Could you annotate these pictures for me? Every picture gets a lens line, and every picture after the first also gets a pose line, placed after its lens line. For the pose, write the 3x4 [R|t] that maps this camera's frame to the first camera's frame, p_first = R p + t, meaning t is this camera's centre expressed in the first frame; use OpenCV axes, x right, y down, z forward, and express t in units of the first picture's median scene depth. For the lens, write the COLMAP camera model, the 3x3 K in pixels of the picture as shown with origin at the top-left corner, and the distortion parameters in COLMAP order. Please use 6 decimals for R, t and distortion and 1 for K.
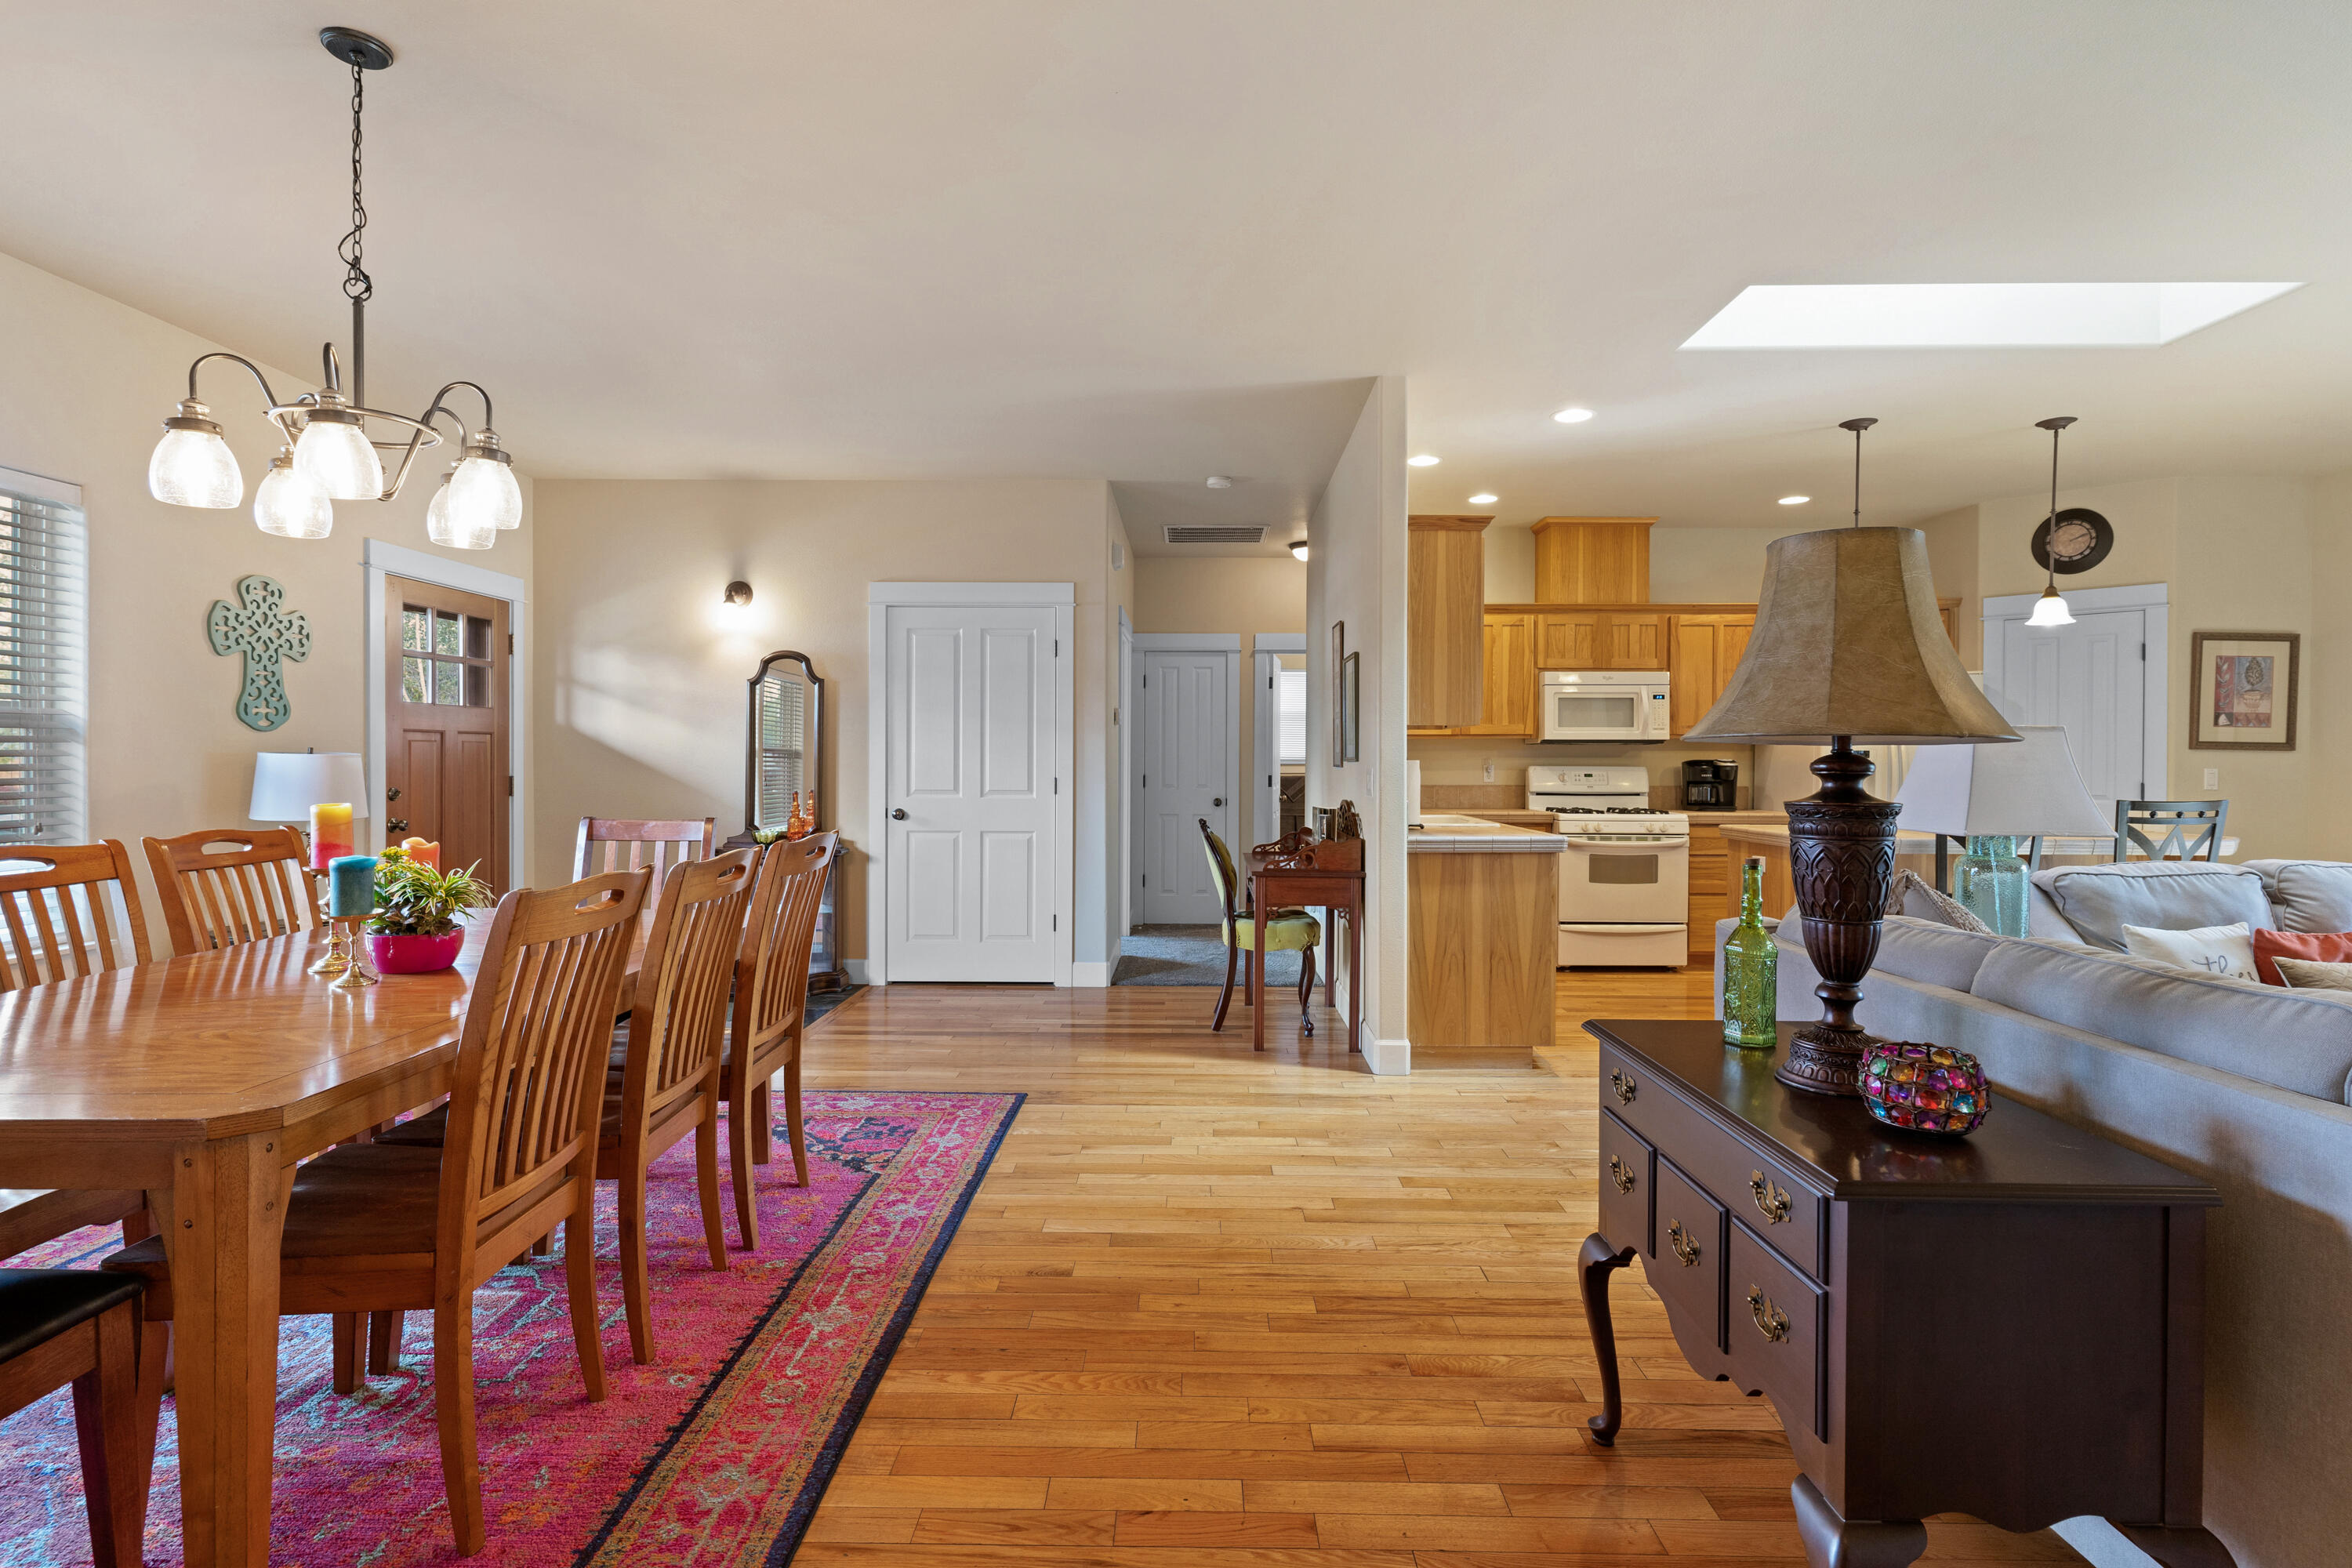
lens RADIAL K [[1120.1, 0, 1179.5], [0, 1120.1, 775.6], [0, 0, 1]] dist [-0.000353, 0.000037]
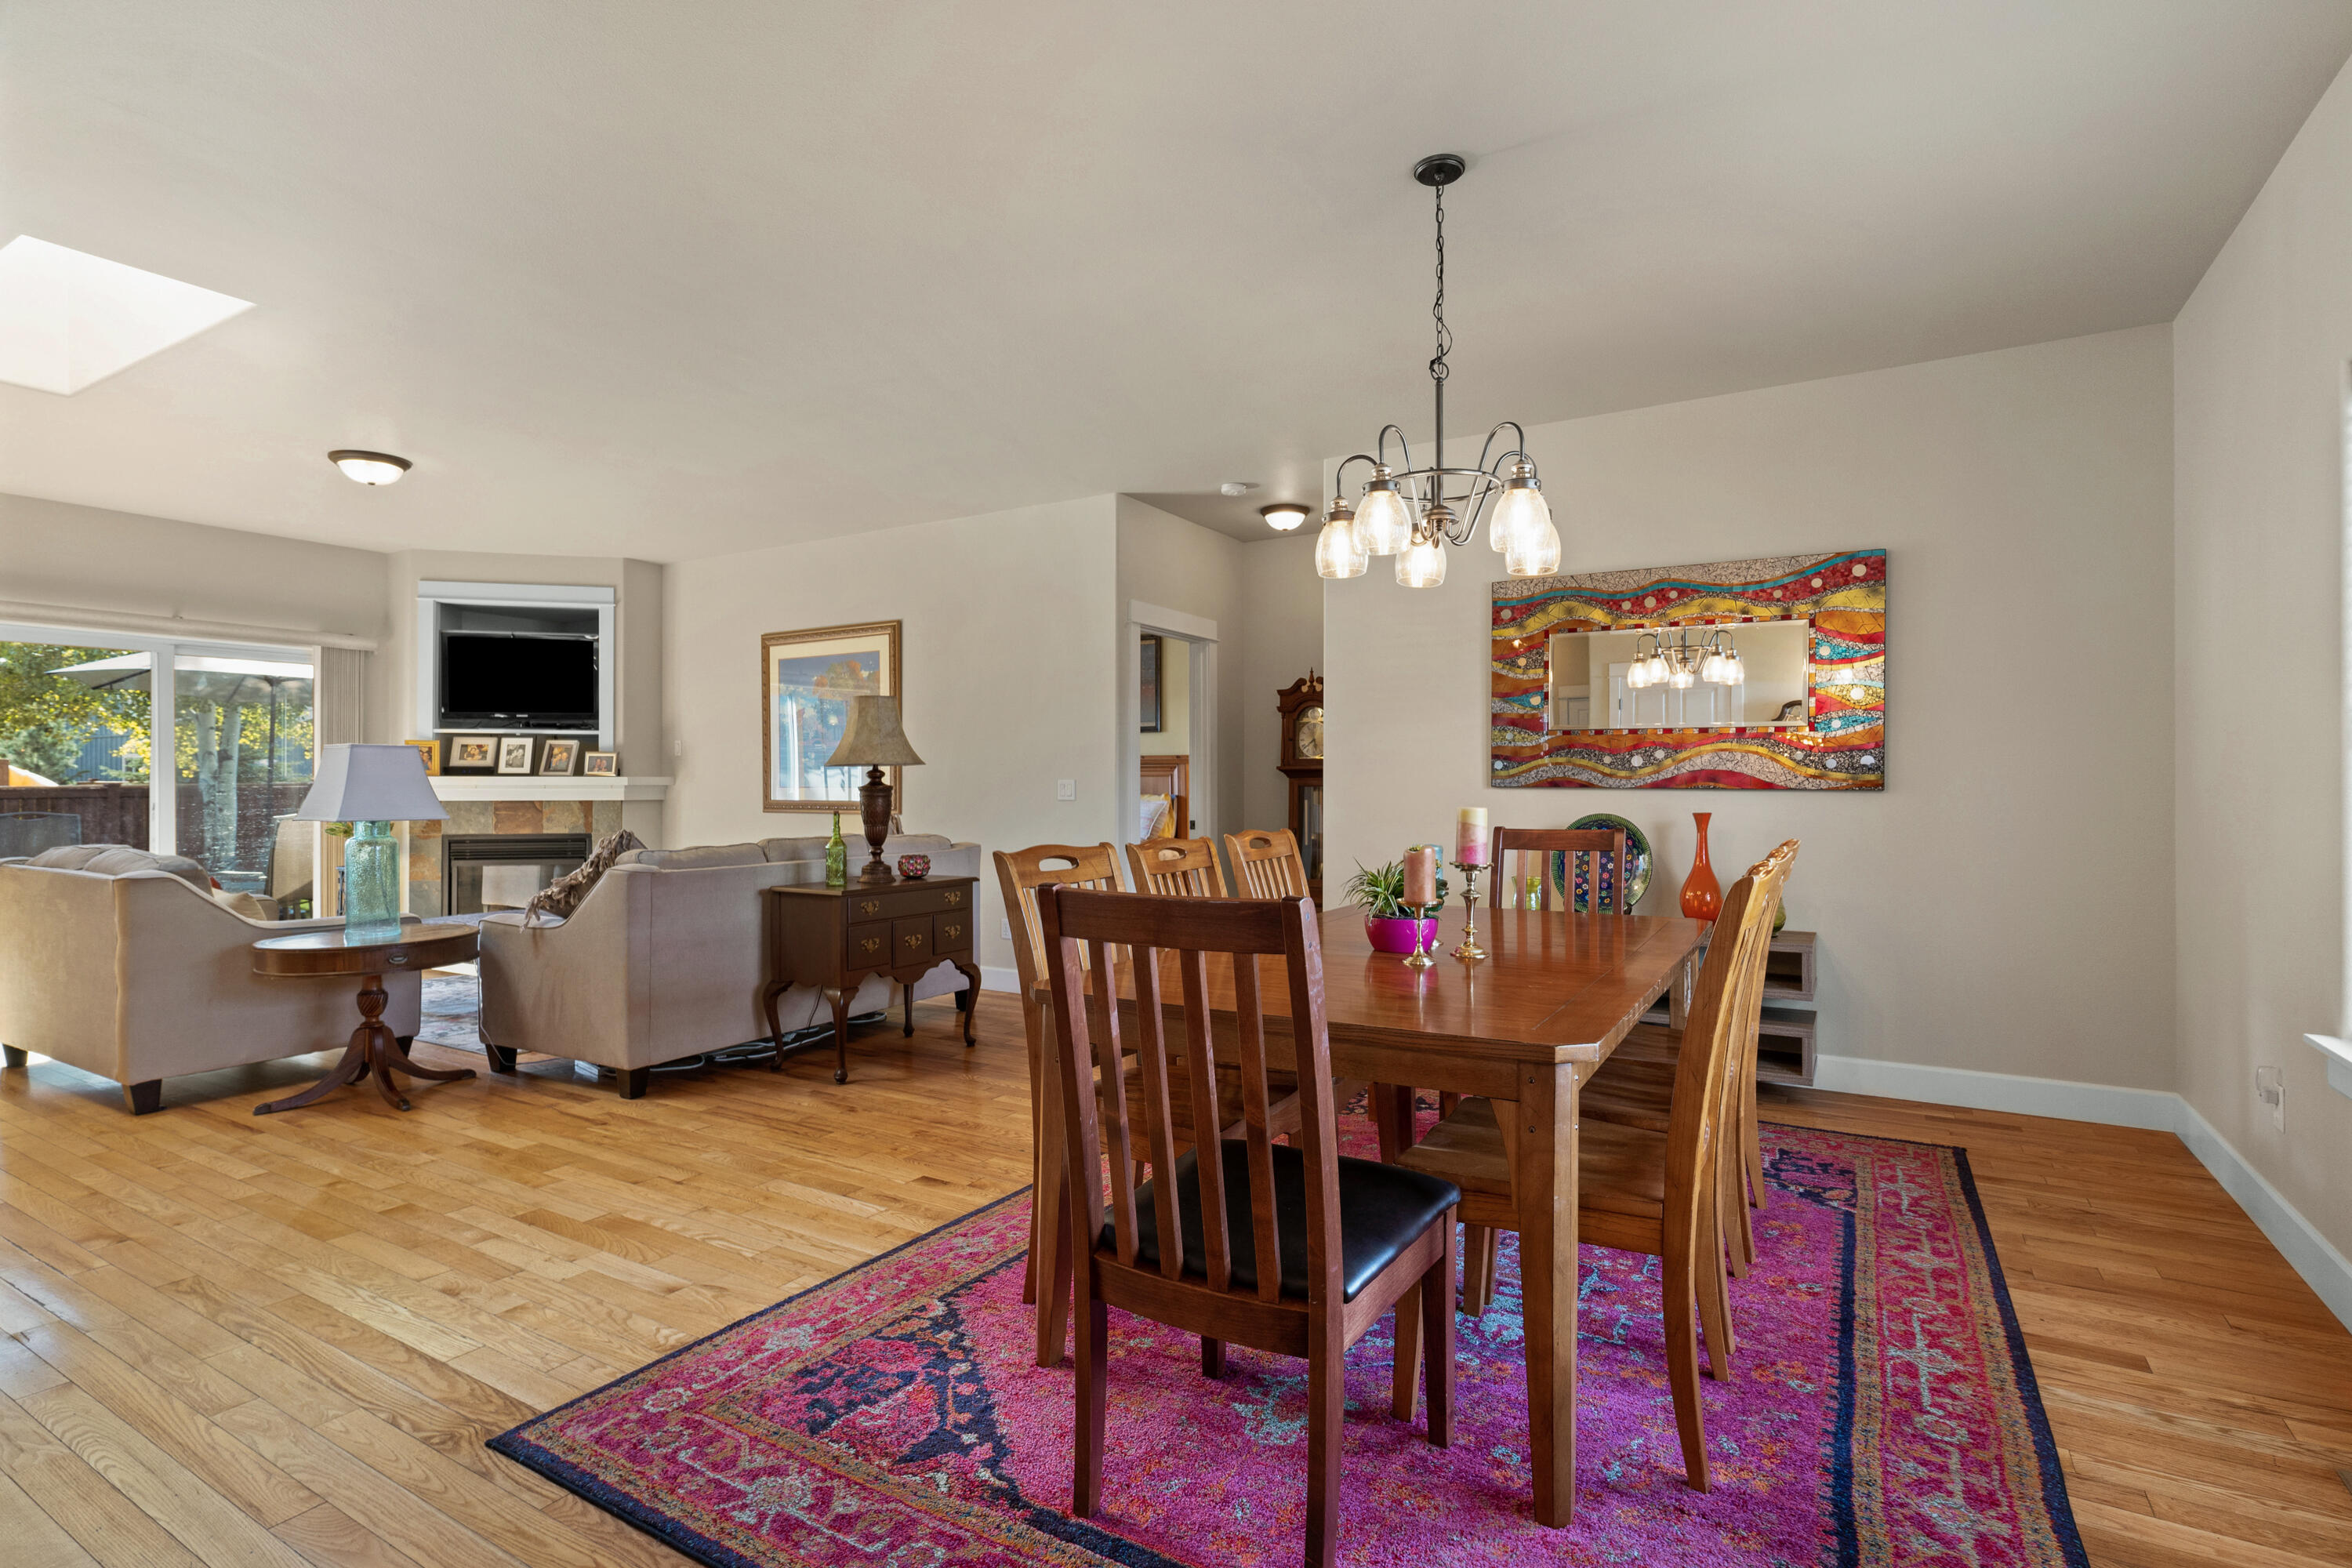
lens RADIAL K [[1135.7, 0, 1179.9], [0, 1135.7, 780.8], [0, 0, 1]] dist [0.003831, -0.000932]
pose [[-0.862746, -0.003593, 0.505625, -0.403124], [0.001477, 0.999953, 0.009626, -0.004510], [-0.505635, 0.009051, -0.862700, 0.794045]]
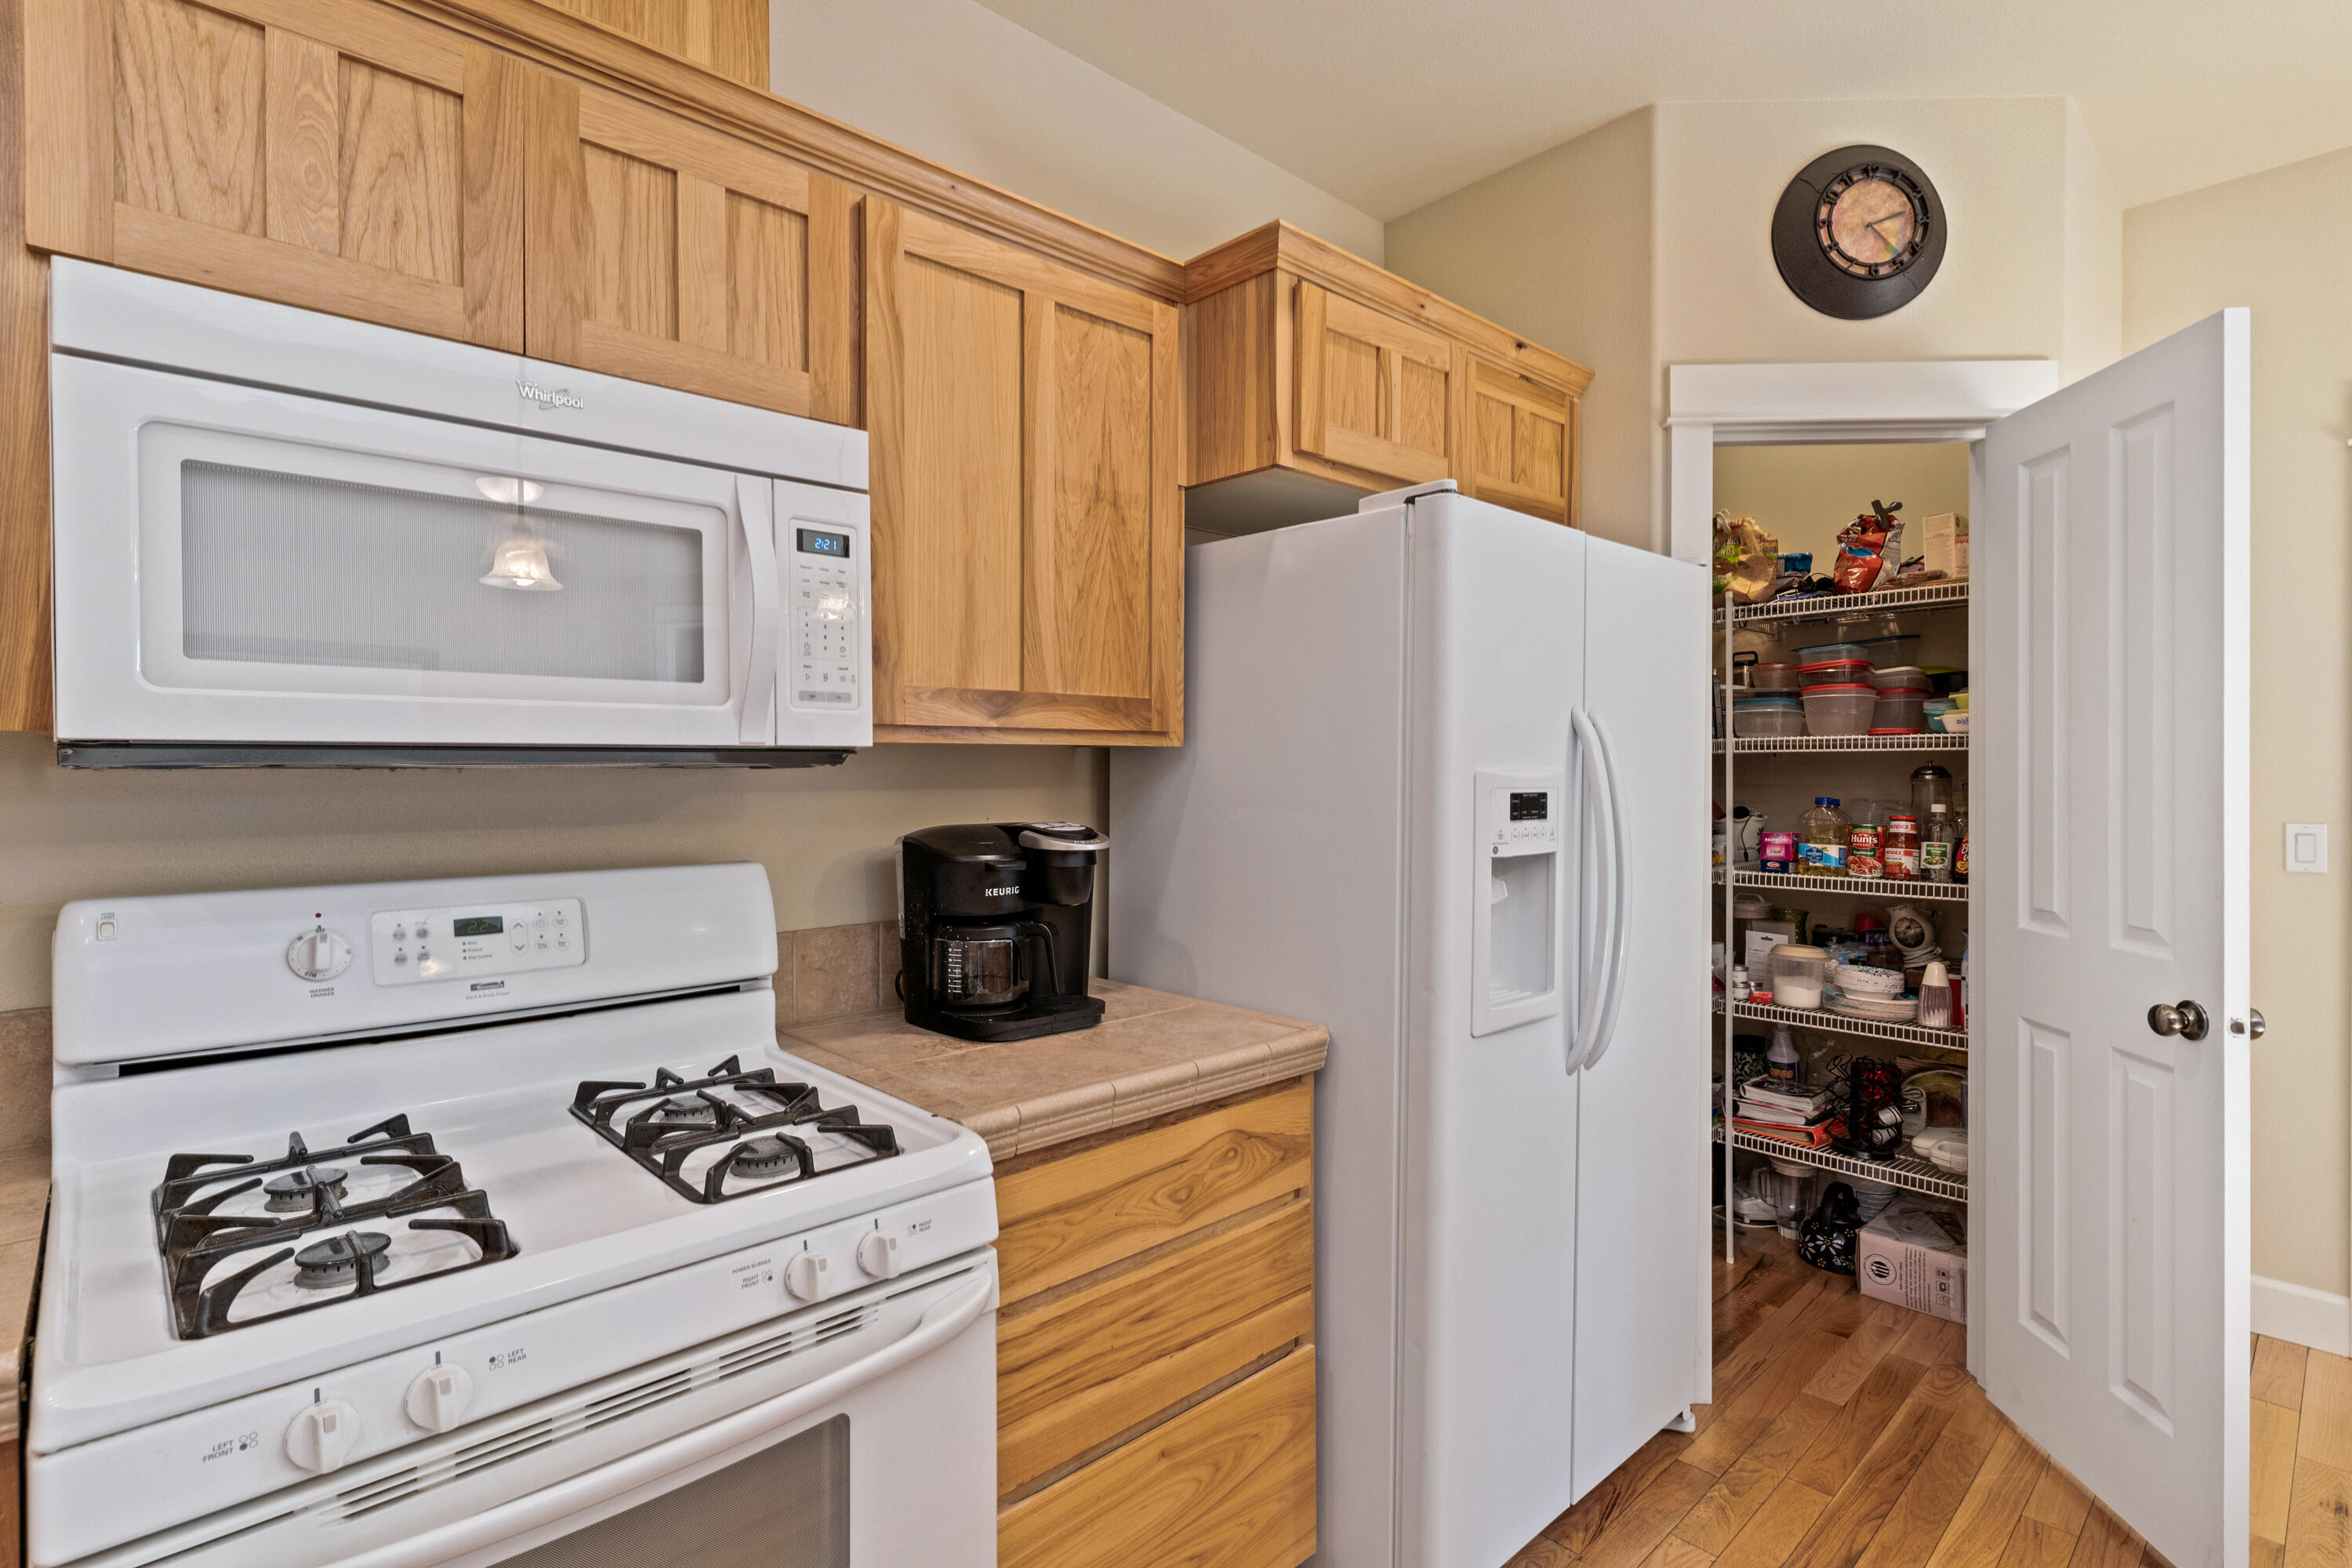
lens RADIAL K [[1135.7, 0, 1179.9], [0, 1135.7, 780.8], [0, 0, 1]] dist [0.003831, -0.000932]
pose [[0.725597, -0.013217, 0.687993, 0.345157], [0.014379, 0.999888, 0.004044, -0.027060], [-0.687969, 0.006959, 0.725706, 0.837890]]
